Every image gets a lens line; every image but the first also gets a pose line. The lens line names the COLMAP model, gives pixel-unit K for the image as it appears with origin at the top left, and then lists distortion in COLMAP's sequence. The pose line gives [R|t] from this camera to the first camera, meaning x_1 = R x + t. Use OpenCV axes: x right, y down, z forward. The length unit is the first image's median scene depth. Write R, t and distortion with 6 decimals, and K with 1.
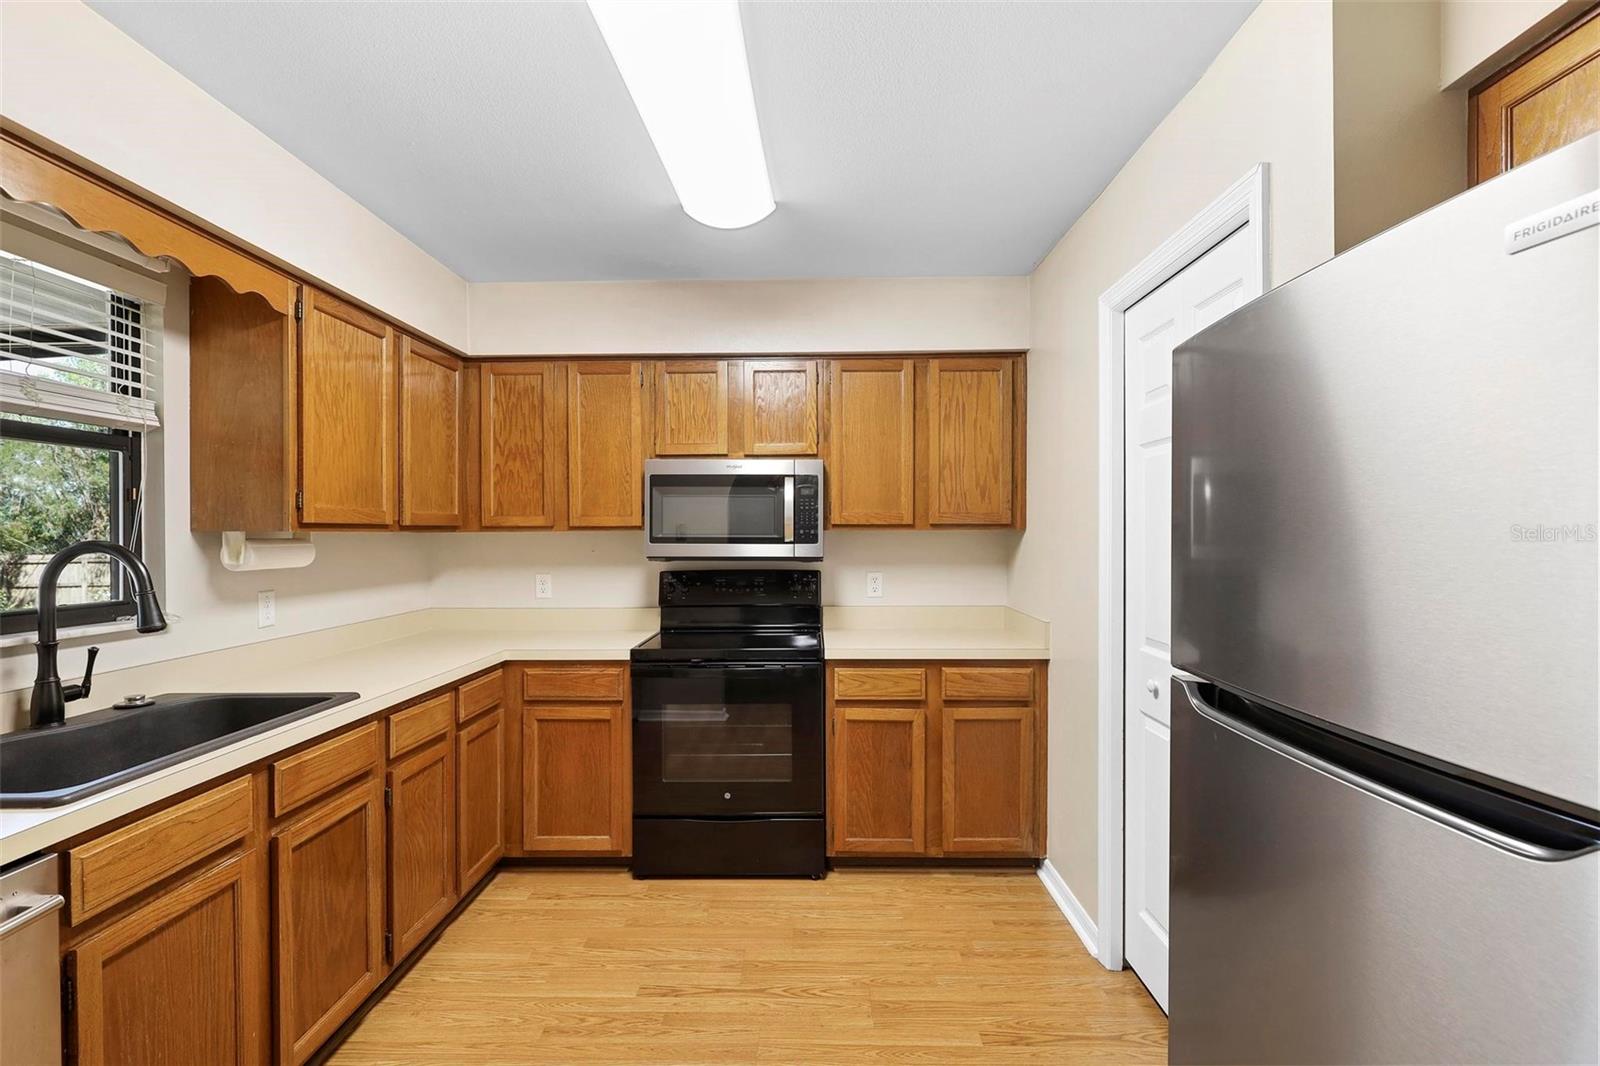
lens RADIAL K [[745.9, 0, 800.0], [0, 745.9, 533.0], [0, 0, 1]] dist [0.001151, -0.000658]
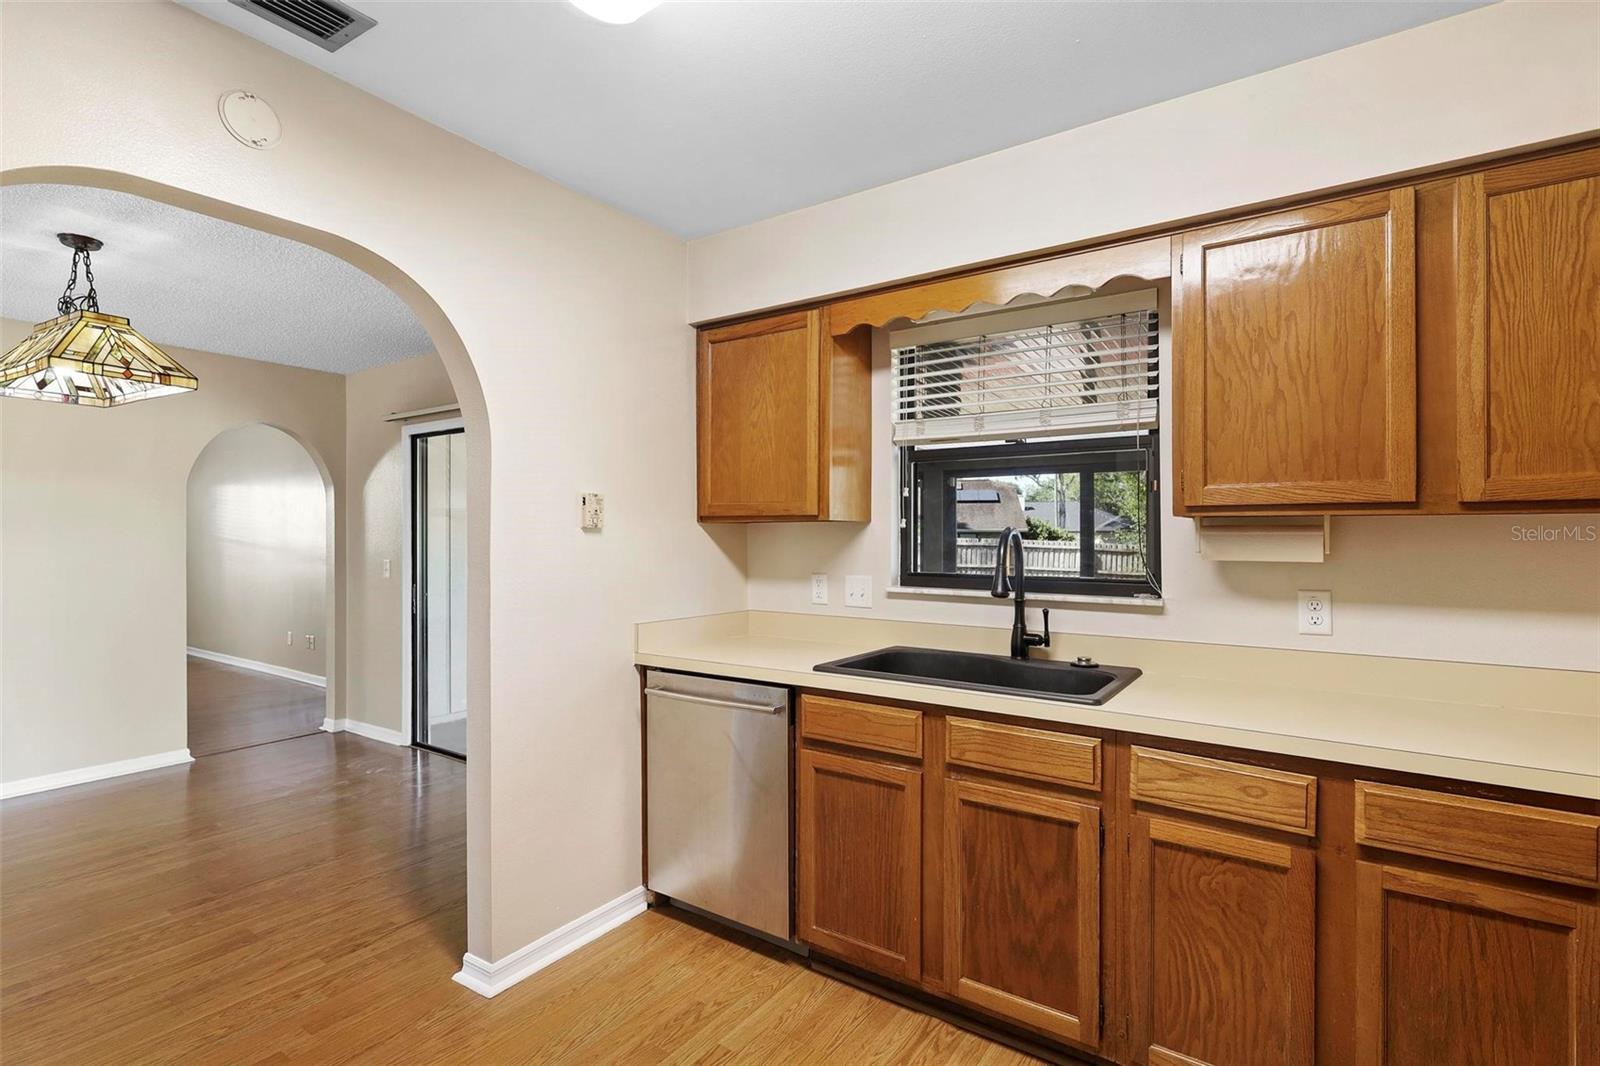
lens RADIAL K [[757.0, 0, 800.0], [0, 757.0, 533.0], [0, 0, 1]] dist [0.000770, 0.000209]
pose [[-0.554386, -0.000015, -0.832260, 0.325729], [0.000086, 1.000000, -0.000076, 0.017575], [0.832260, -0.000114, -0.554386, 1.156746]]
